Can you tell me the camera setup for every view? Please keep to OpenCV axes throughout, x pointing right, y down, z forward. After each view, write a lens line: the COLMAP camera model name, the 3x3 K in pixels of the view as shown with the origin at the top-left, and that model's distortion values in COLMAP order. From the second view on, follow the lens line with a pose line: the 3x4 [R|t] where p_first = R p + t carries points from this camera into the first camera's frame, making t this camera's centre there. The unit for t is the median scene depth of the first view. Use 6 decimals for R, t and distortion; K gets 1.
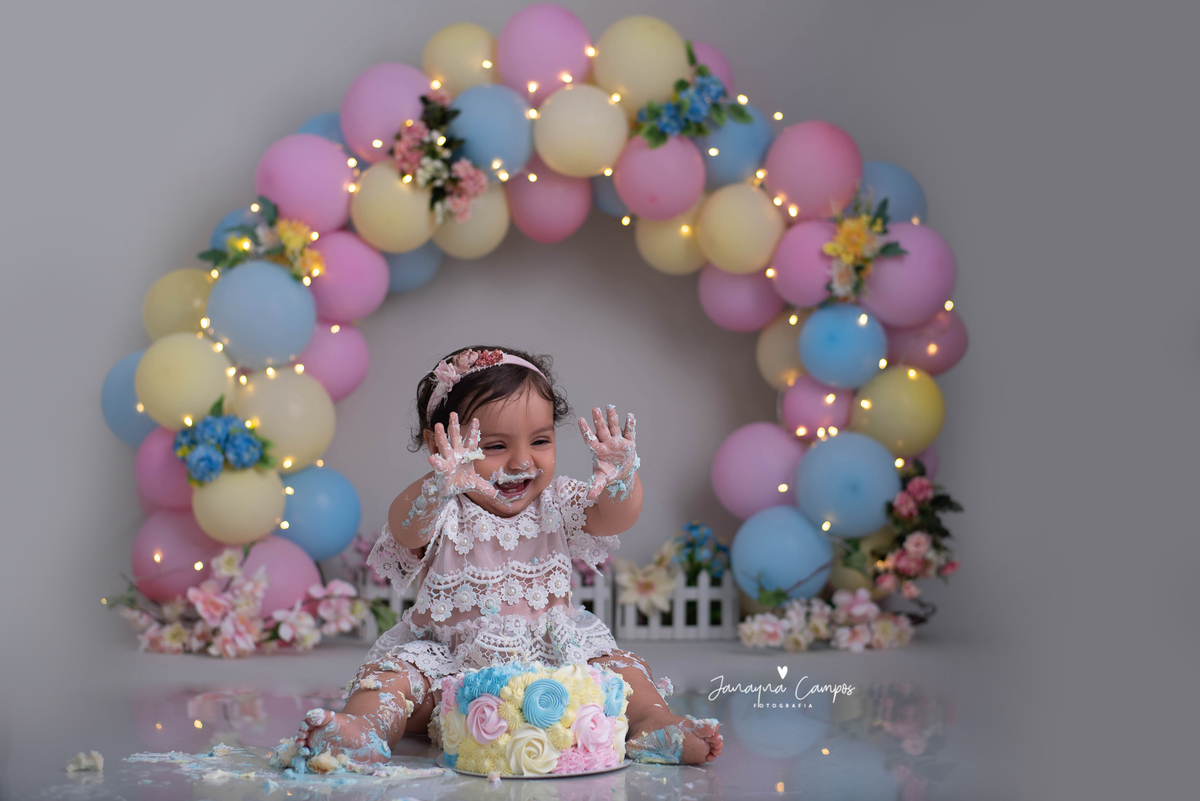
lens RADIAL K [[1841.6, 0, 614.9], [0, 1841.6, 405.5], [0, 0, 1]] dist [-0.131006, 0.165723]
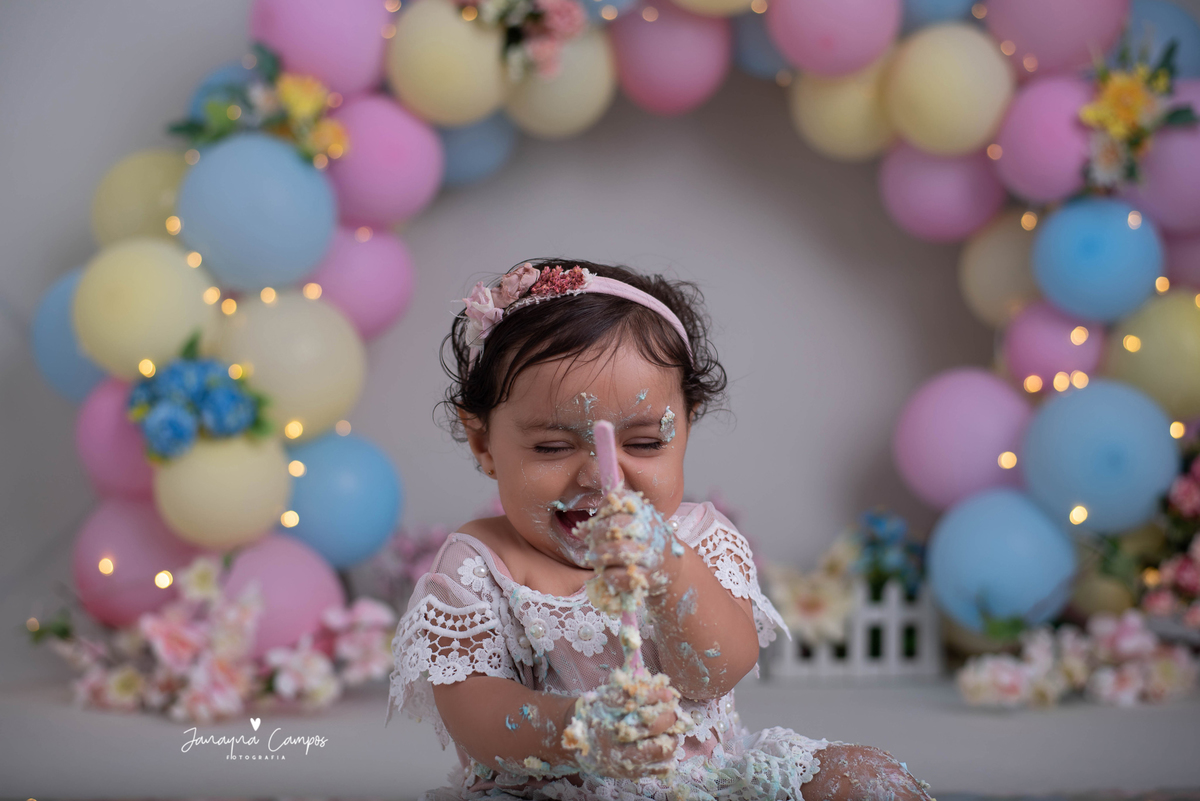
lens RADIAL K [[1841.6, 0, 614.9], [0, 1841.6, 405.5], [0, 0, 1]] dist [-0.131006, 0.165723]
pose [[0.999386, 0.001934, -0.034972, -0.034252], [-0.000815, 0.999488, 0.031990, 0.000671], [0.035016, -0.031942, 0.998876, 0.316059]]
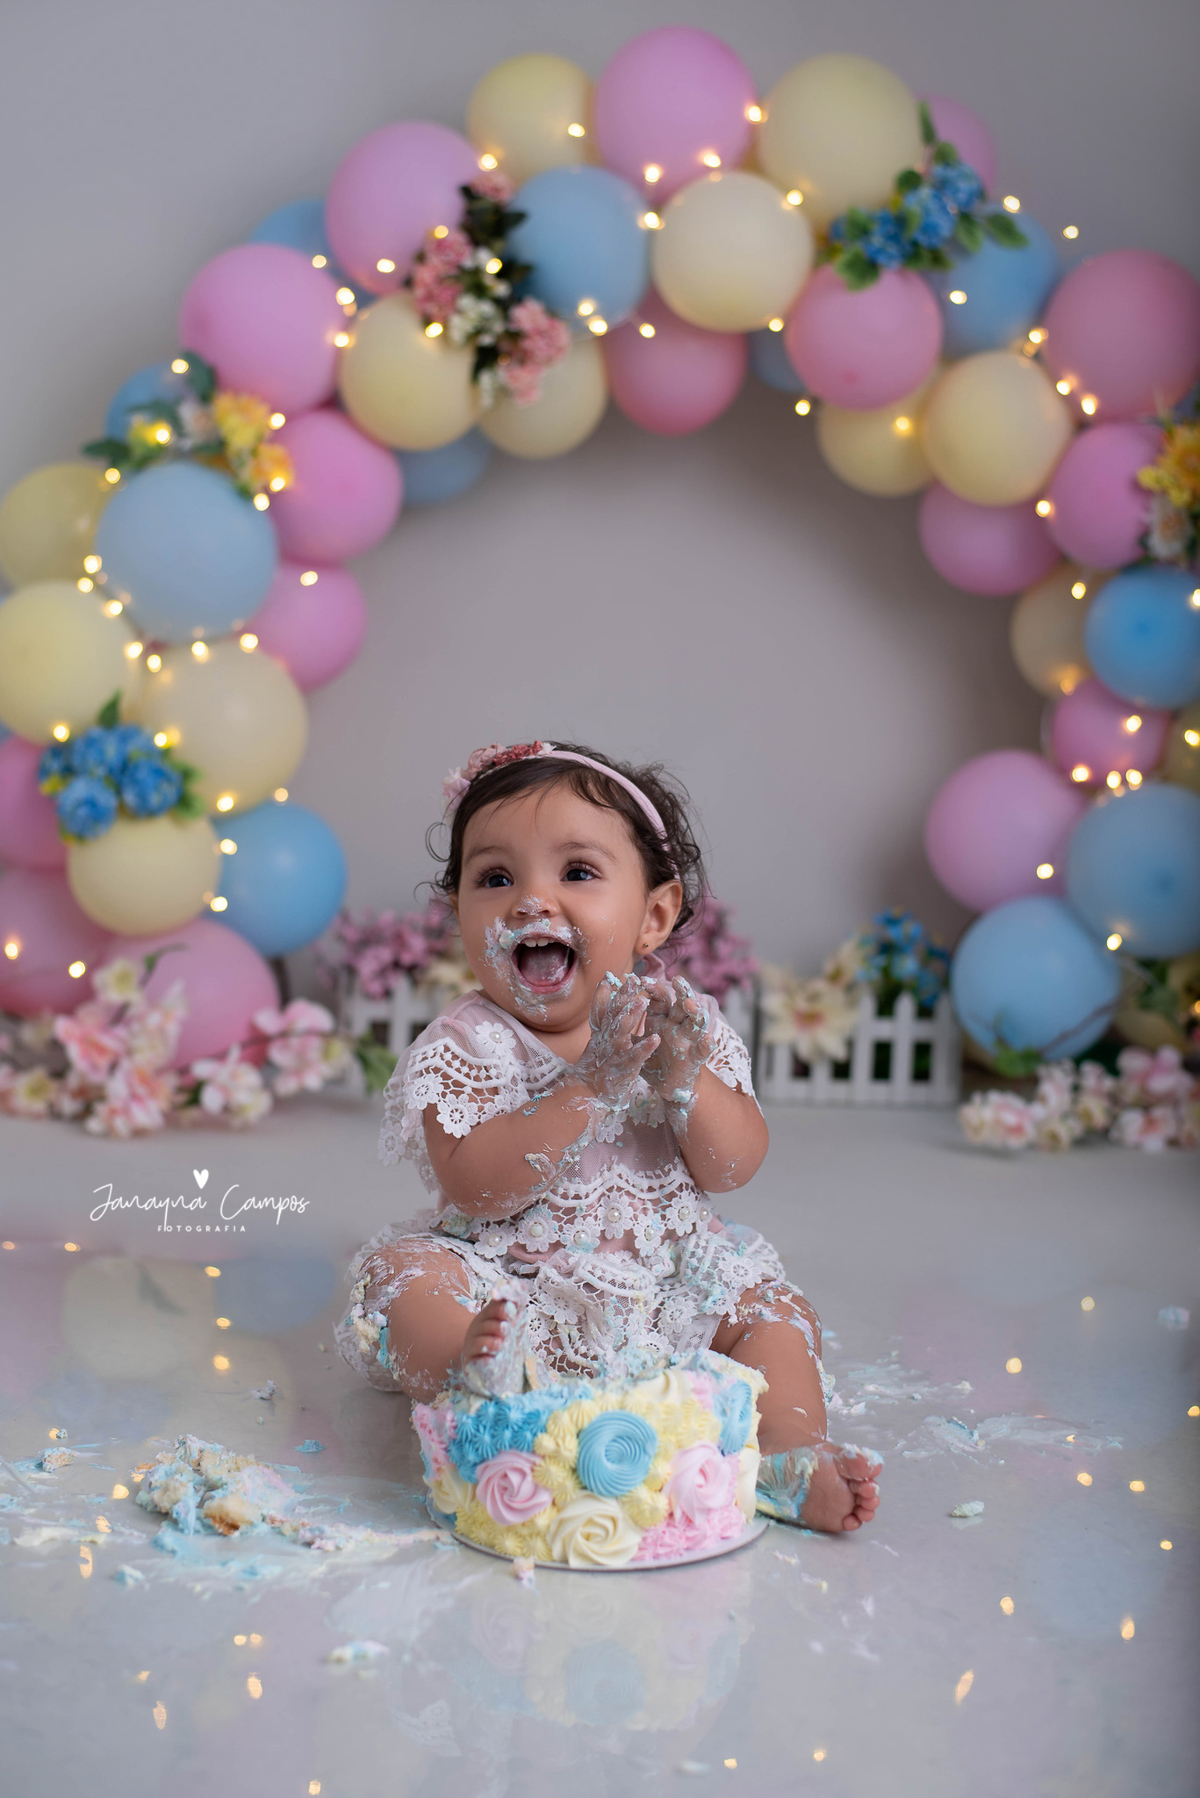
lens RADIAL K [[2683.9, 0, 600.0], [0, 2683.9, 899.0], [0, 0, 1]] dist [-0.117156, 0.031886]
pose [[0.997246, 0.043320, -0.060204, -0.000563], [-0.033424, 0.987095, 0.156607, -0.079274], [0.066211, -0.154163, 0.985824, 0.130895]]
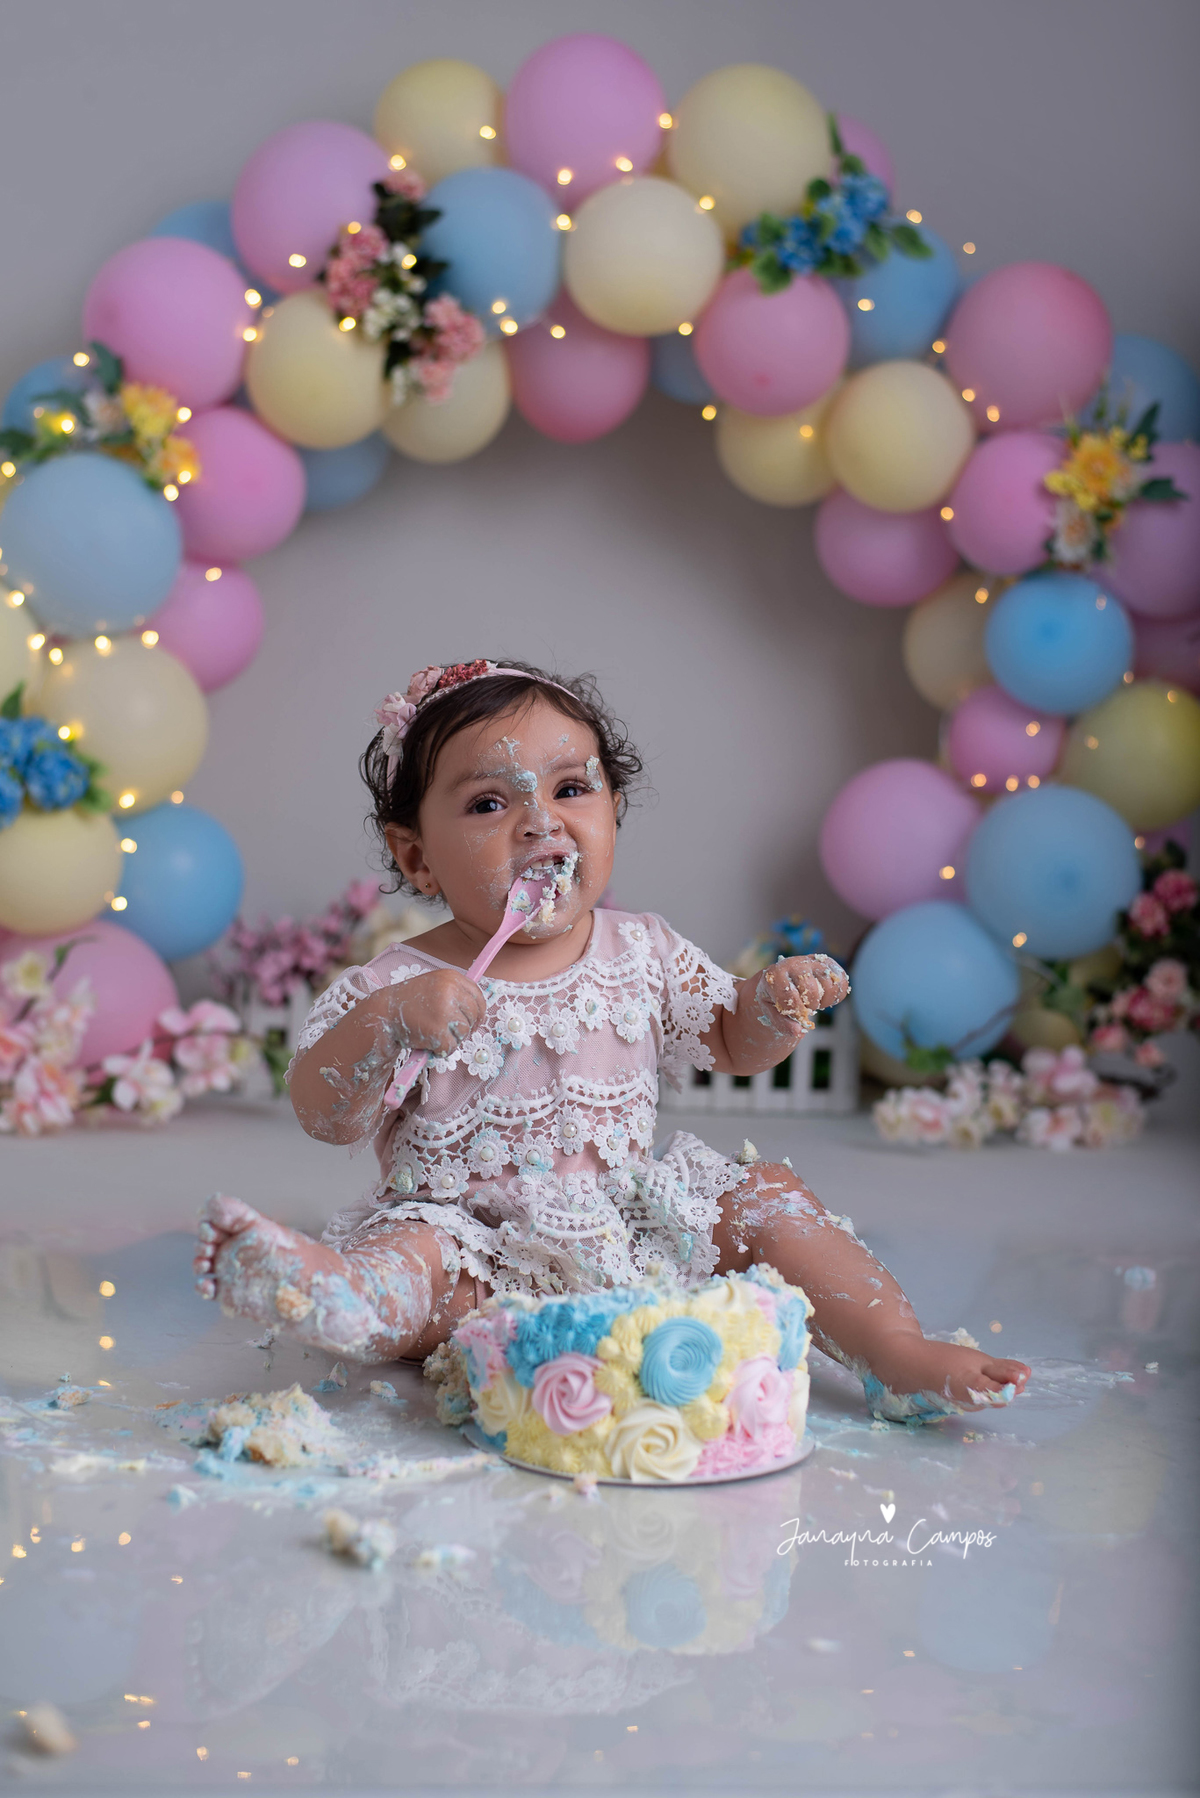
lens RADIAL K [[2683.9, 0, 600.0], [0, 2683.9, 899.0], [0, 0, 1]] dist [-0.117156, 0.031886]
pose [[0.998106, 0.043178, 0.043828, -0.062204], [-0.047523, 0.993493, 0.103502, -0.033240], [-0.039074, -0.105389, 0.993663, 0.131519]]
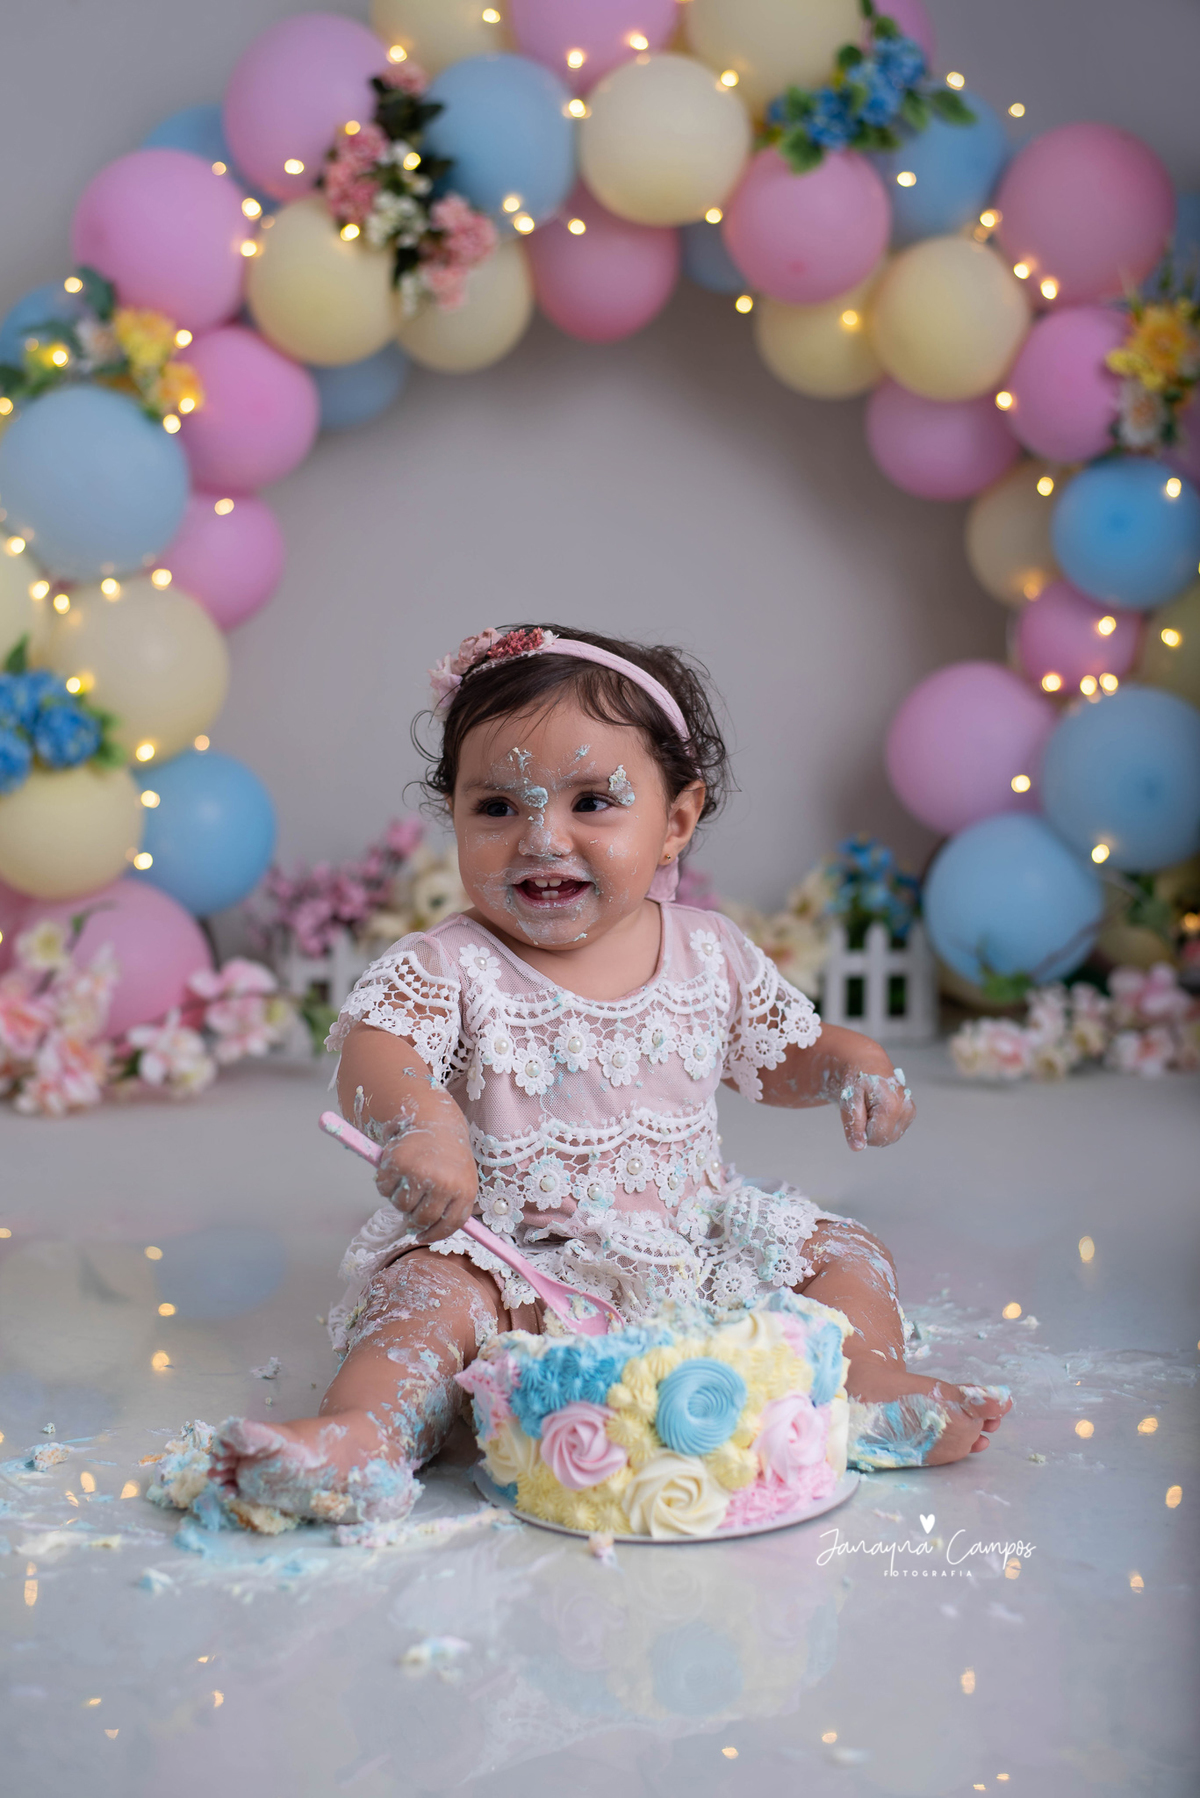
lens RADIAL K [[2683.9, 0, 600.0], [0, 2683.9, 899.0], [0, 0, 1]] dist [-0.117156, 0.031886]
pose [[0.999991, -0.004095, -0.001375, -0.038299], [0.004260, 0.987502, 0.157550, -0.051942], [0.000713, -0.157555, 0.987510, 0.183887]]
